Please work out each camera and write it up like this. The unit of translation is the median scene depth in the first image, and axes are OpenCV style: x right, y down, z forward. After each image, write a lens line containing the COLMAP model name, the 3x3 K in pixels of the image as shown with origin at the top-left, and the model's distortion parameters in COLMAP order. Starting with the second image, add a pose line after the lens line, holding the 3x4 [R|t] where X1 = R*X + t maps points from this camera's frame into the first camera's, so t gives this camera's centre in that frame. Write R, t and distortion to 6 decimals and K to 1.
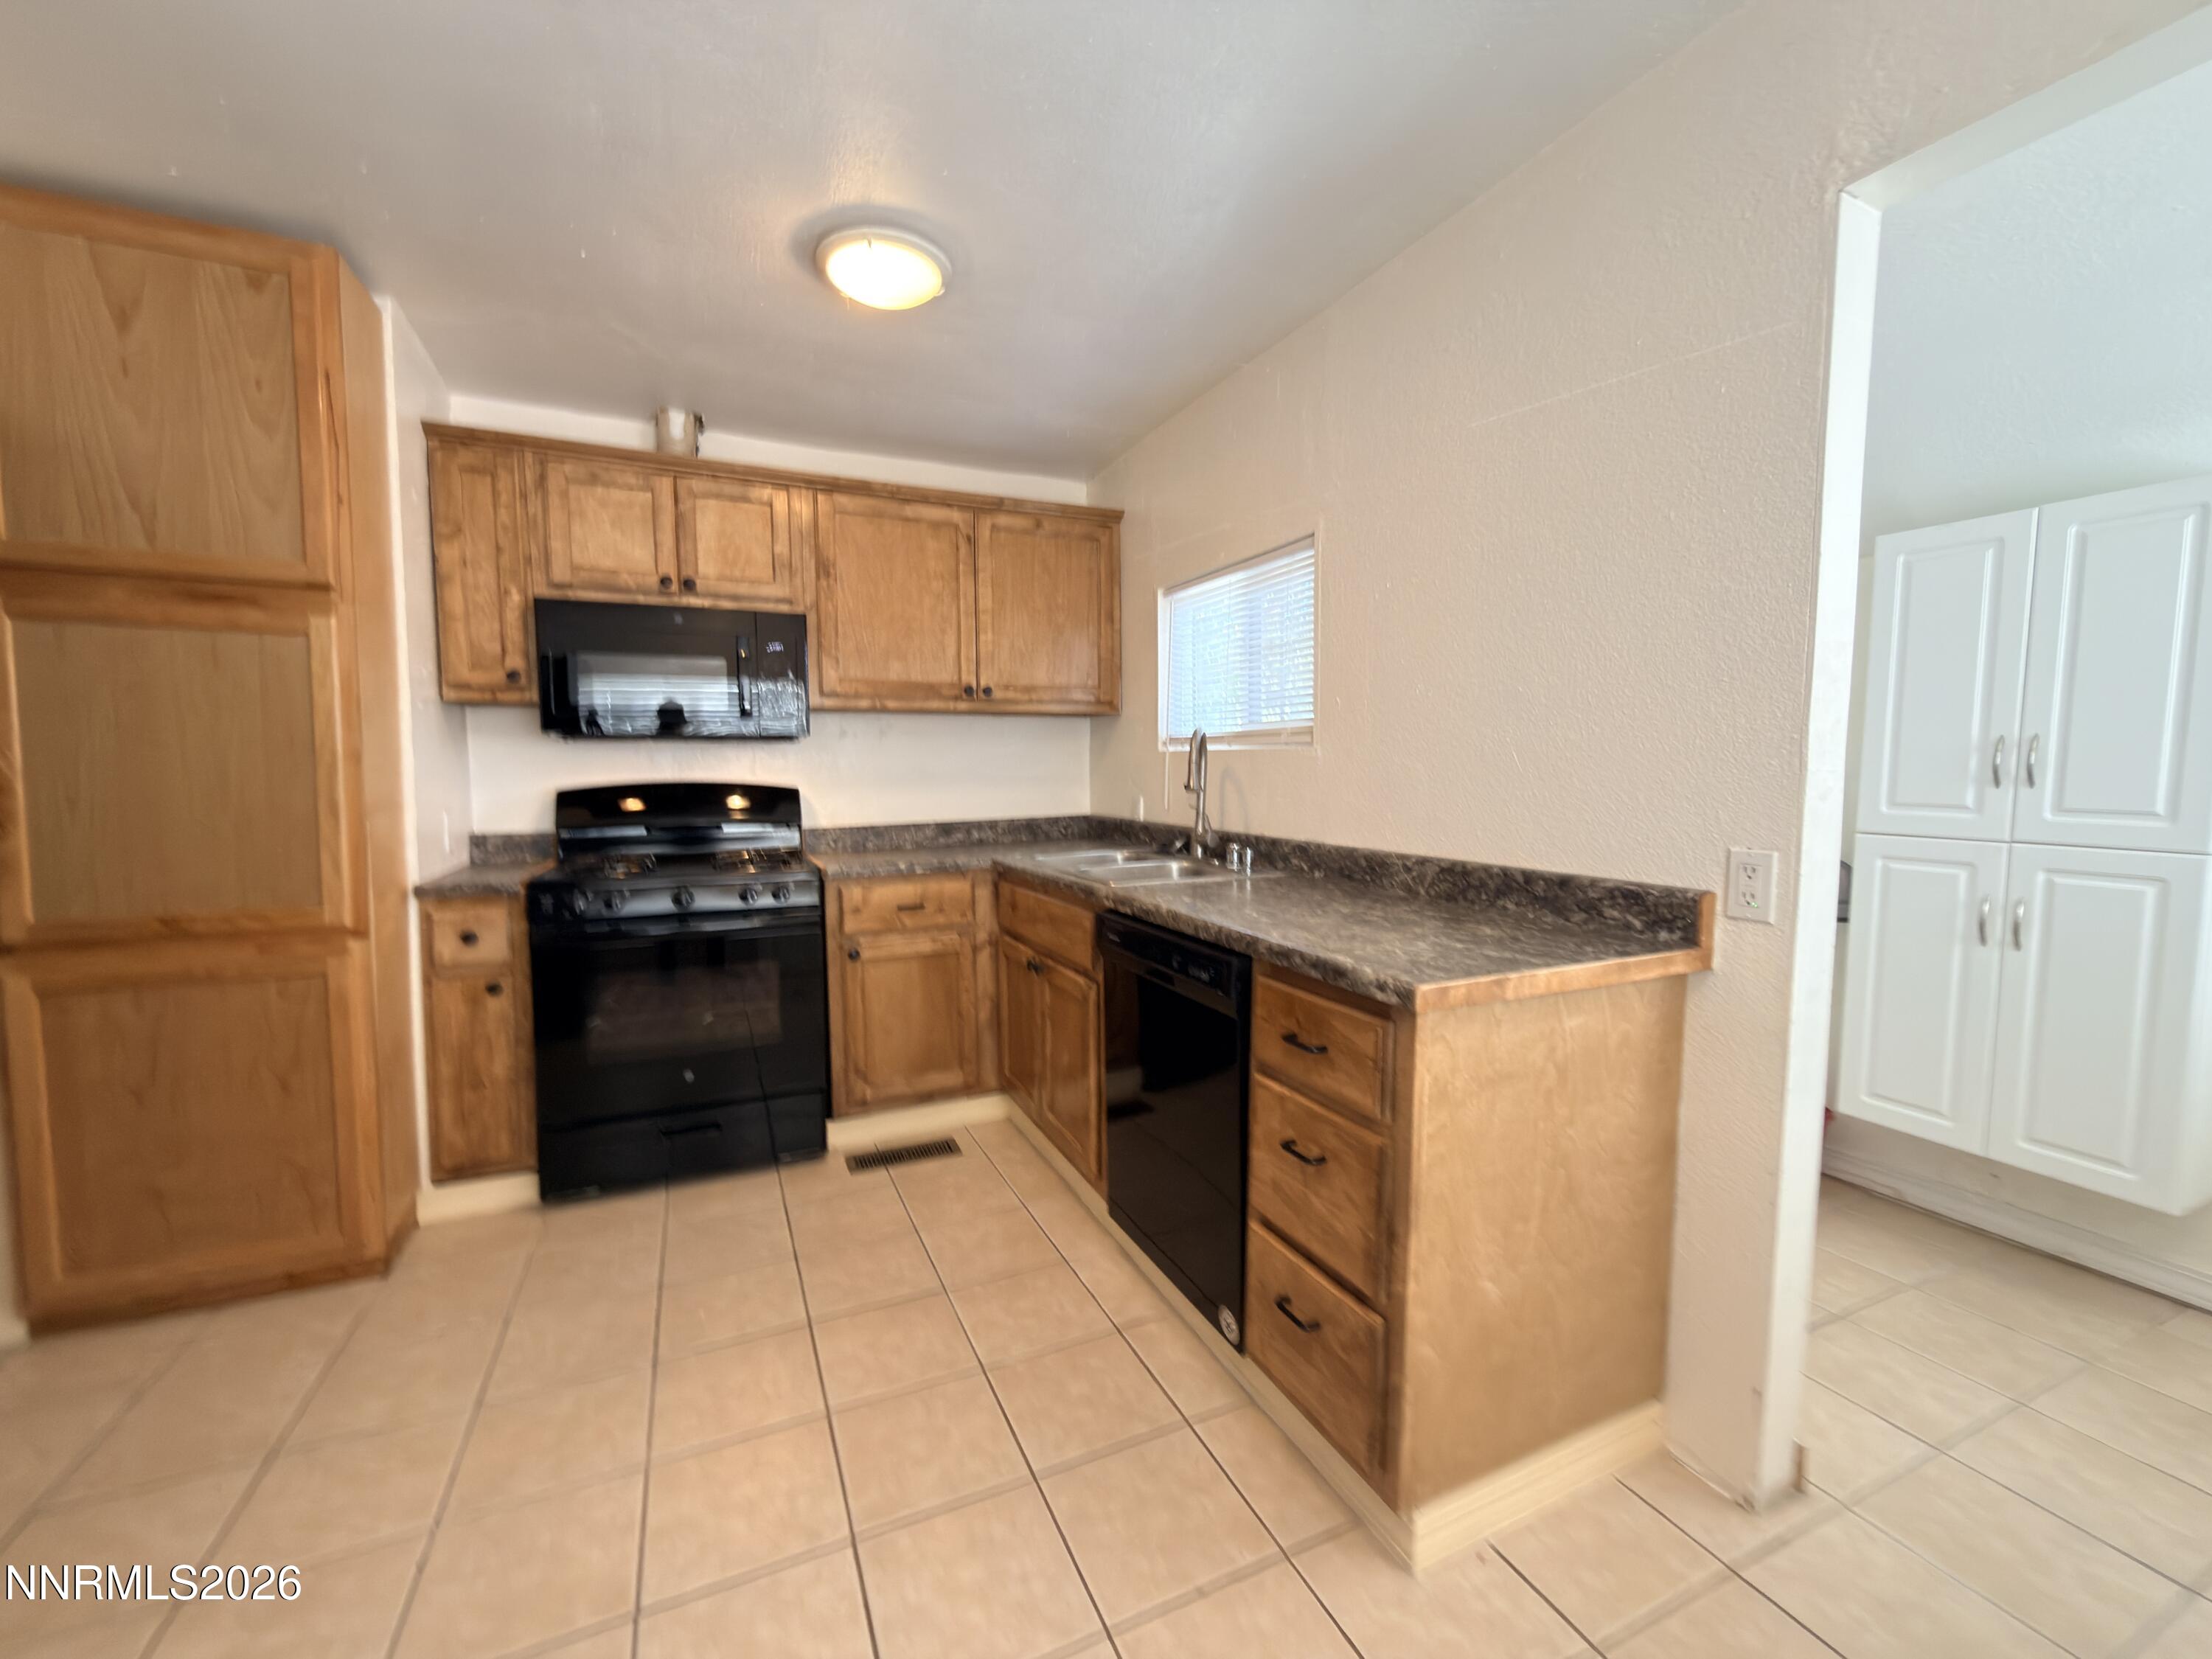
lens RADIAL K [[881.6, 0, 1098.6], [0, 881.6, 832.1], [0, 0, 1]] dist [-0.002871, -0.000486]
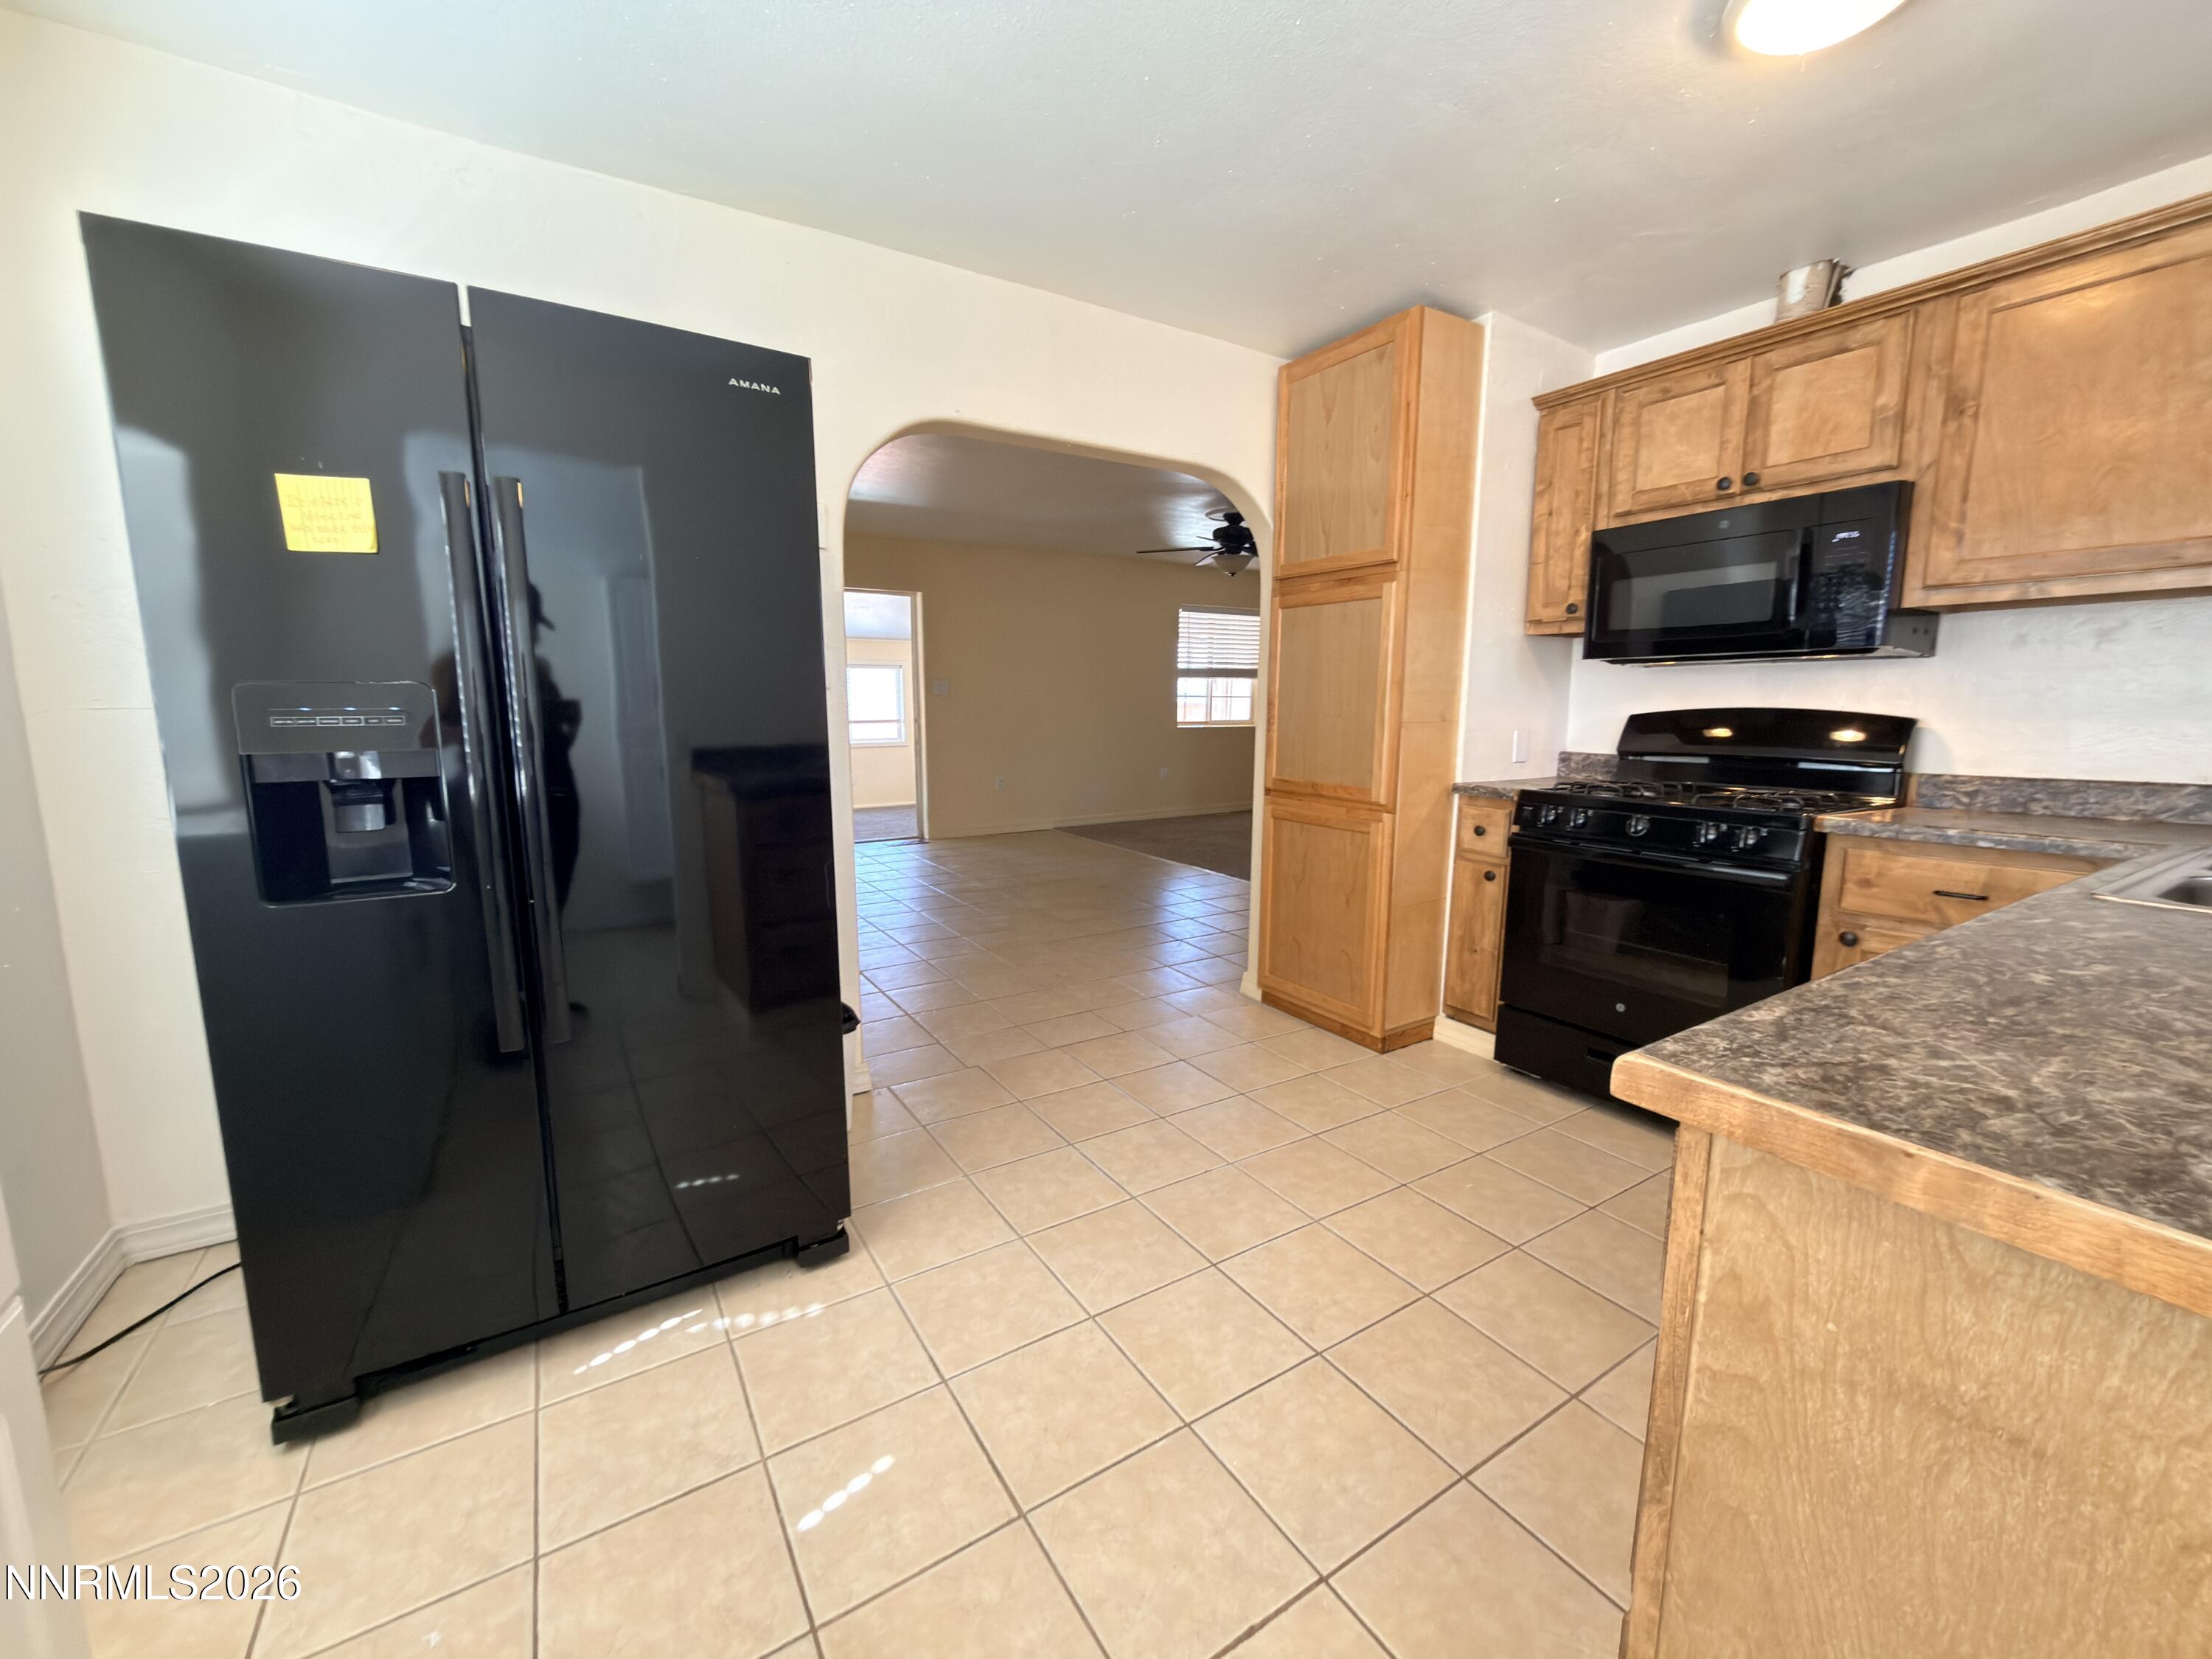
lens RADIAL K [[889.6, 0, 1113.6], [0, 889.6, 831.5], [0, 0, 1]] dist [0.000875, 0.000106]
pose [[0.141218, 0.143013, -0.979594, 0.425146], [-0.078133, 0.988034, 0.132982, -0.004314], [0.986890, 0.057759, 0.150702, 0.301915]]
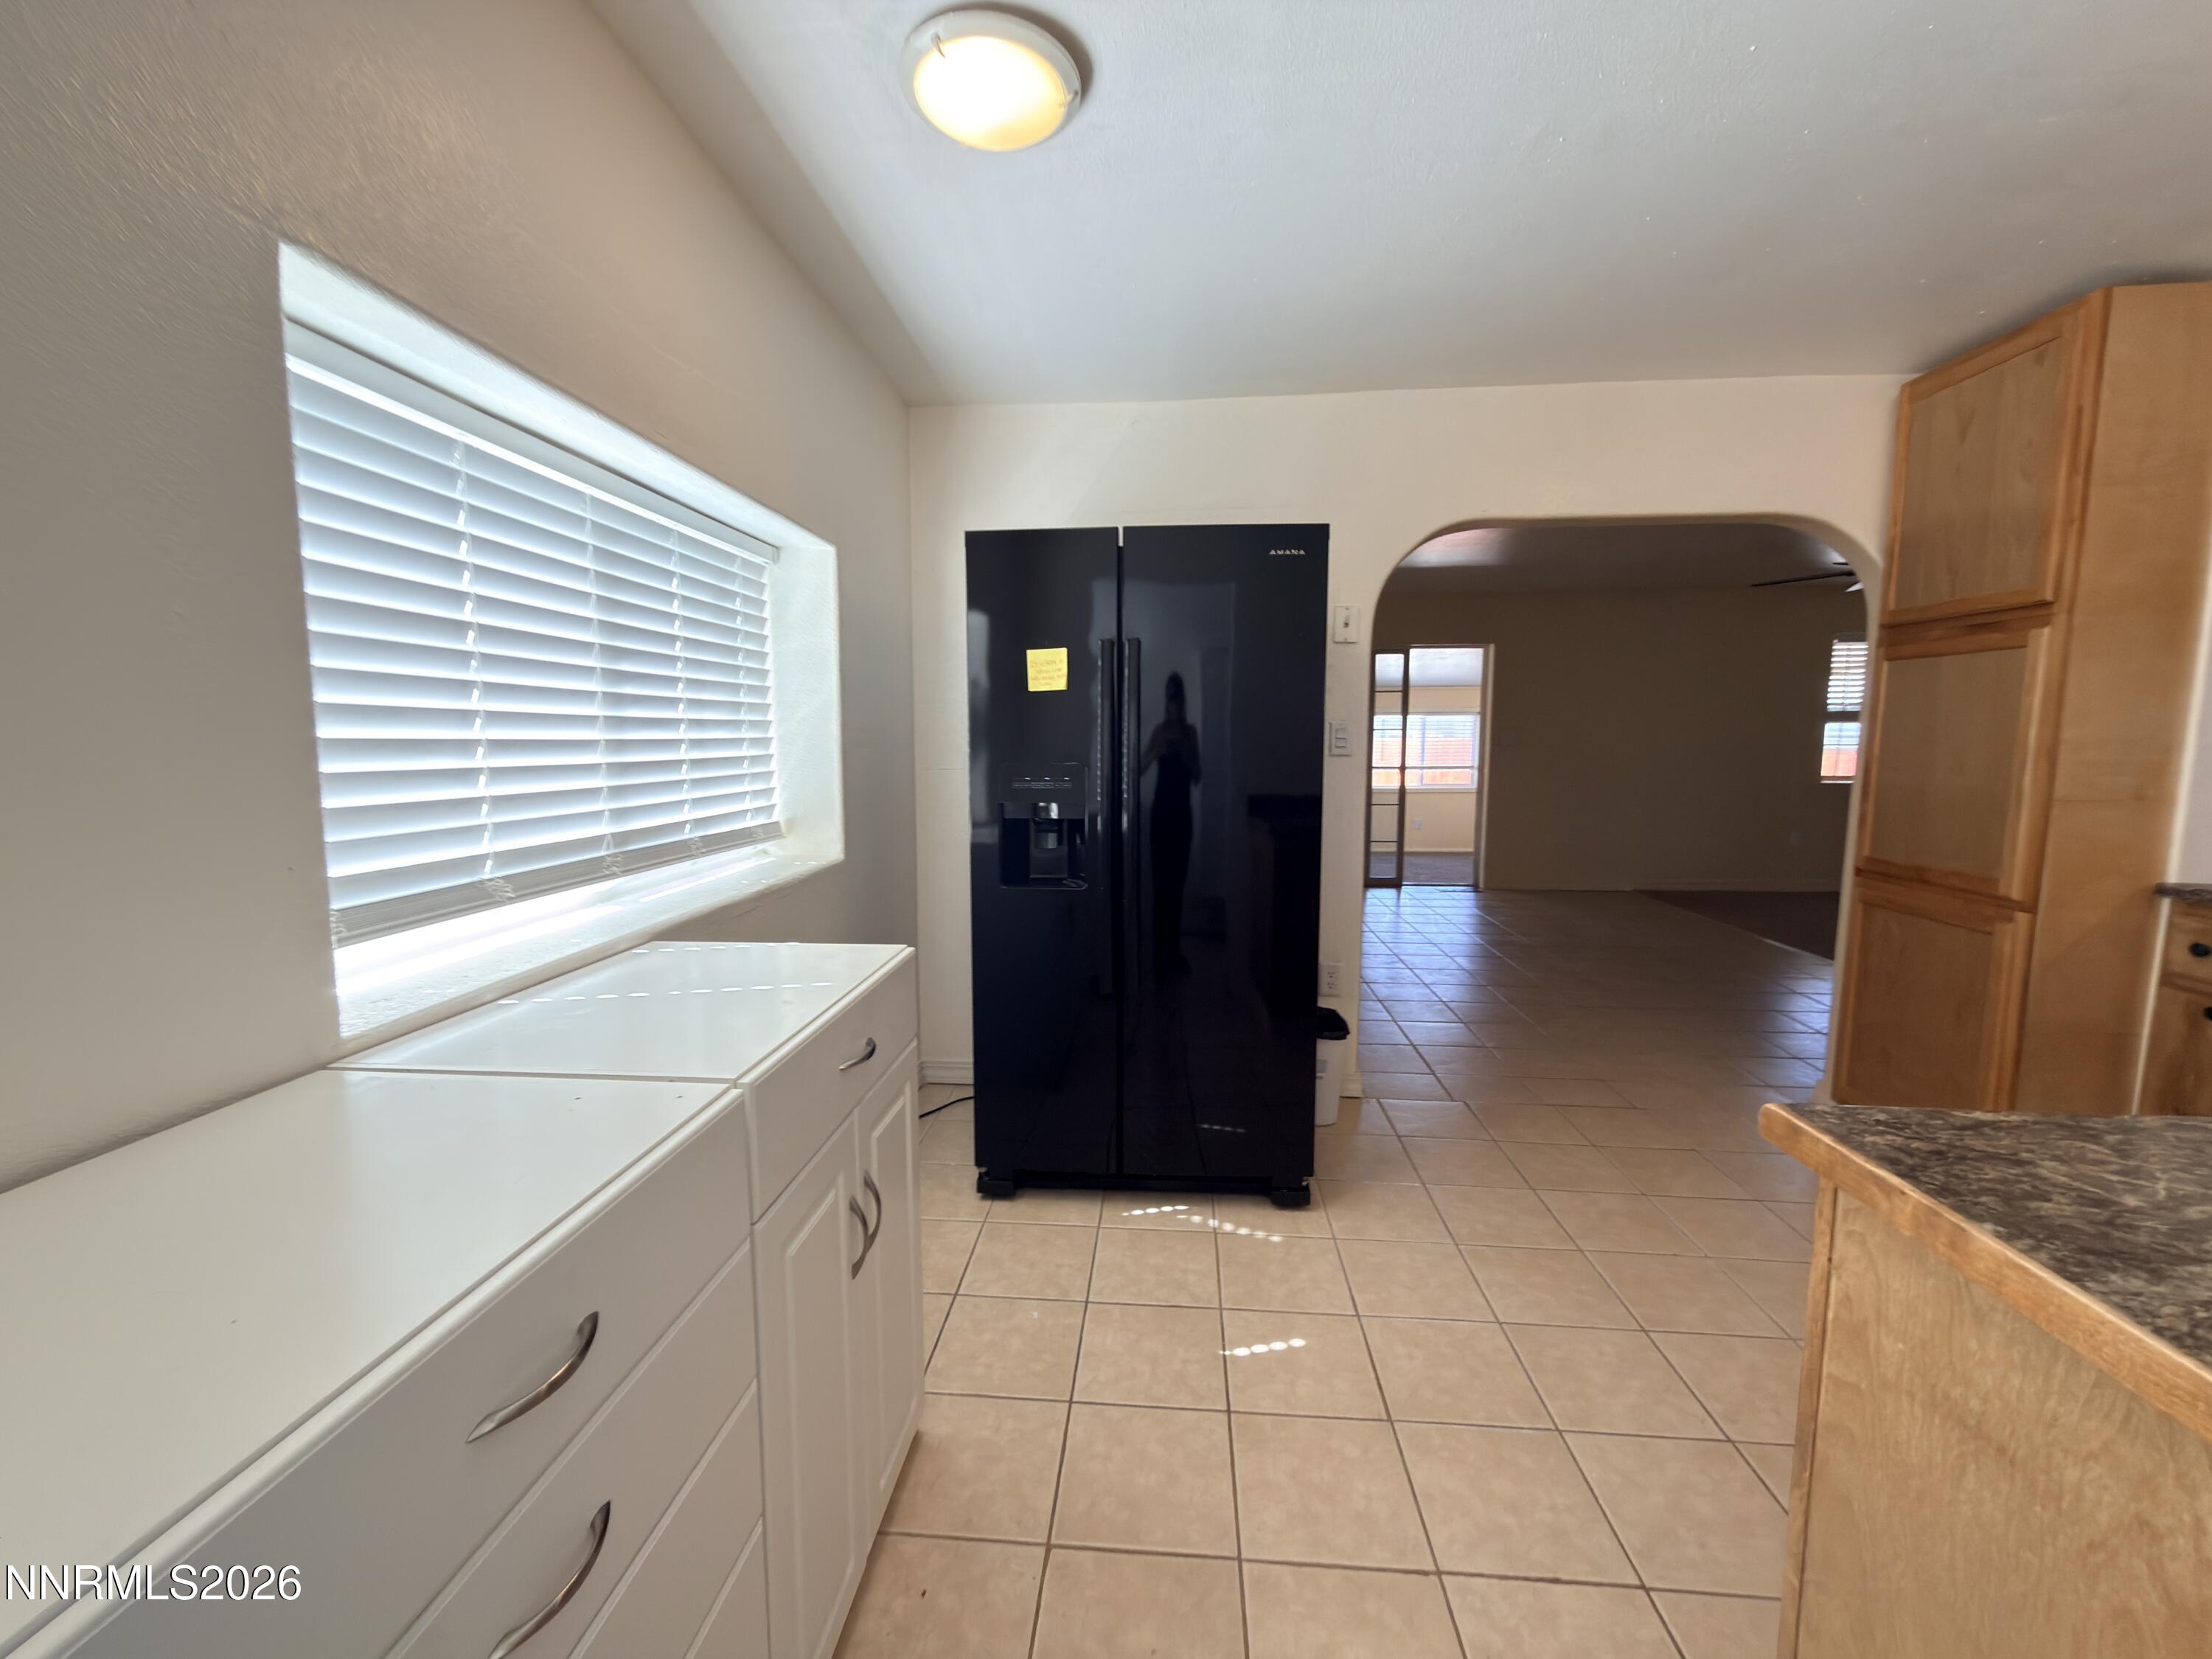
lens RADIAL K [[897.5, 0, 1106.0], [0, 897.5, 829.5], [0, 0, 1]] dist [0.000449, 0.000100]
pose [[-0.484371, 0.086490, -0.870577, 0.620027], [-0.070649, 0.987984, 0.137462, -0.050617], [0.872005, 0.128088, -0.472441, 0.430540]]
